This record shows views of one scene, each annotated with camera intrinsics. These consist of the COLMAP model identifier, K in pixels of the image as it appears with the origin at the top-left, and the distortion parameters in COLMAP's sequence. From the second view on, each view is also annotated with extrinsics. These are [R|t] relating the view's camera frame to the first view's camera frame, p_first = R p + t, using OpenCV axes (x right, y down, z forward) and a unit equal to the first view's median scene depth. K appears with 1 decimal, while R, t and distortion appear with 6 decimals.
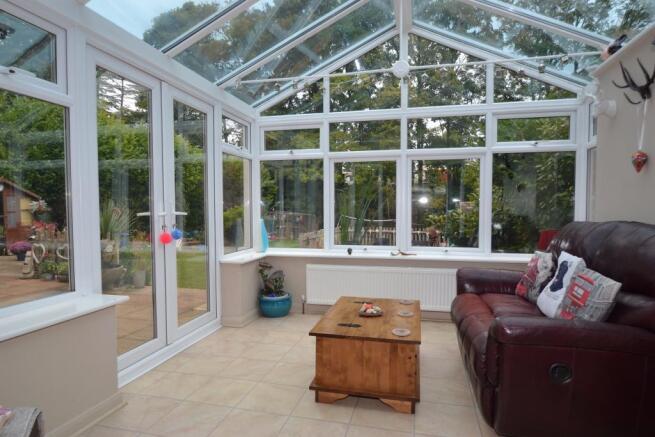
lens RADIAL K [[406.0, 0, 327.5], [0, 406.0, 218.5], [0, 0, 1]] dist [-0.056782, 0.000018]
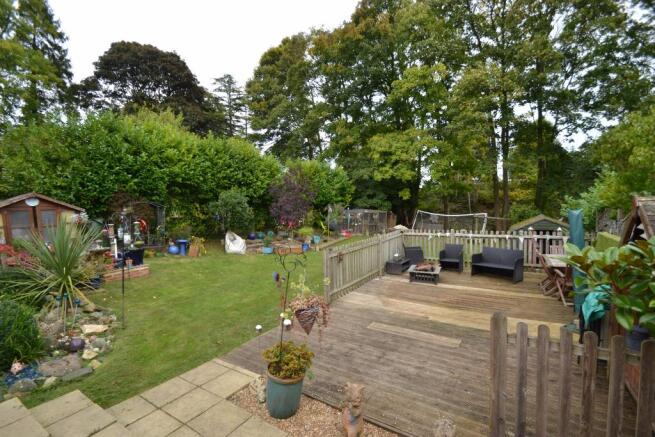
lens RADIAL K [[285.3, 0, 327.5], [0, 285.3, 218.5], [0, 0, 1]] dist [-0.001686, -0.000038]
pose [[0.945574, -0.022060, -0.324658, 0.052950], [0.031911, 0.999177, 0.025050, -0.014951], [0.323839, -0.034047, 0.945500, 0.252717]]
